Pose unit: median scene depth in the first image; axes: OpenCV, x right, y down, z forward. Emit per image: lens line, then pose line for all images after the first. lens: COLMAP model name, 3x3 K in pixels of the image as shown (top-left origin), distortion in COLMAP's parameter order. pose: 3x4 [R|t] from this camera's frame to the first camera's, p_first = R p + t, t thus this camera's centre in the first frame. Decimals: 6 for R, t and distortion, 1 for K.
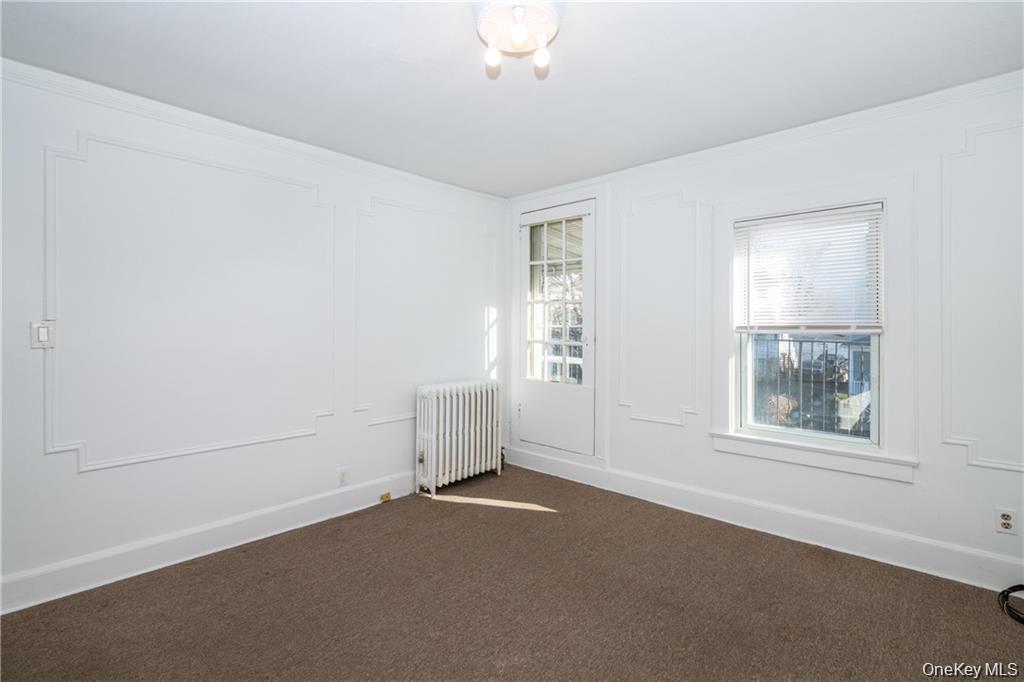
lens RADIAL K [[489.6, 0, 517.2], [0, 489.6, 334.8], [0, 0, 1]] dist [-0.002920, 0.000311]
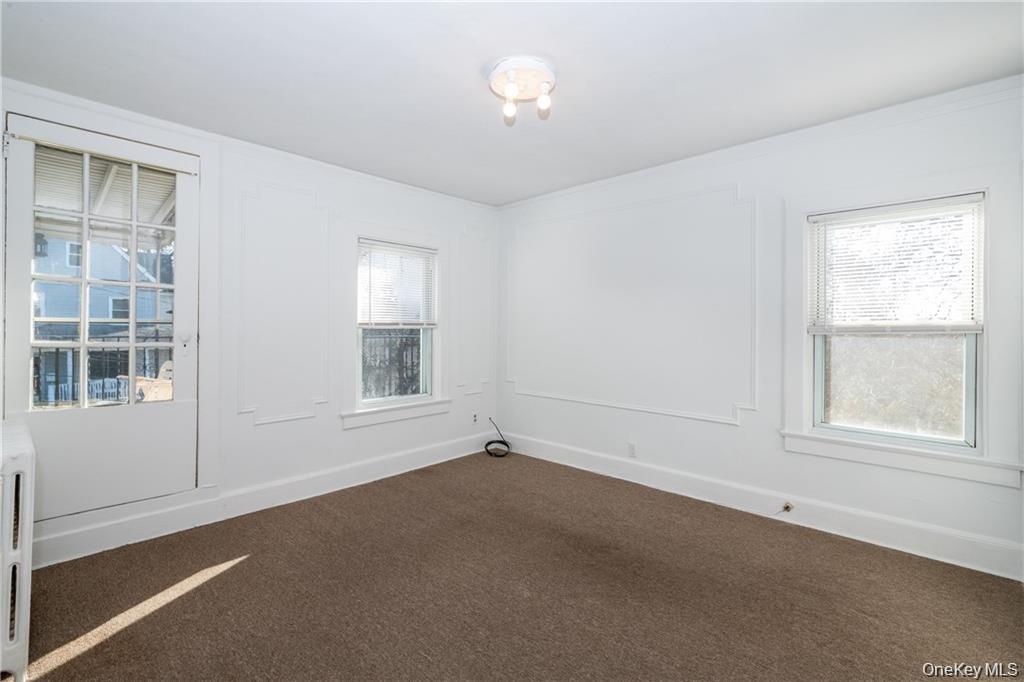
lens RADIAL K [[464.3, 0, 517.7], [0, 464.3, 337.1], [0, 0, 1]] dist [0.002515, 0.000490]
pose [[-0.003472, -0.023106, 0.999727, -0.738706], [0.009552, 0.999687, 0.023139, -0.005309], [-0.999948, 0.009630, -0.003250, 0.627520]]
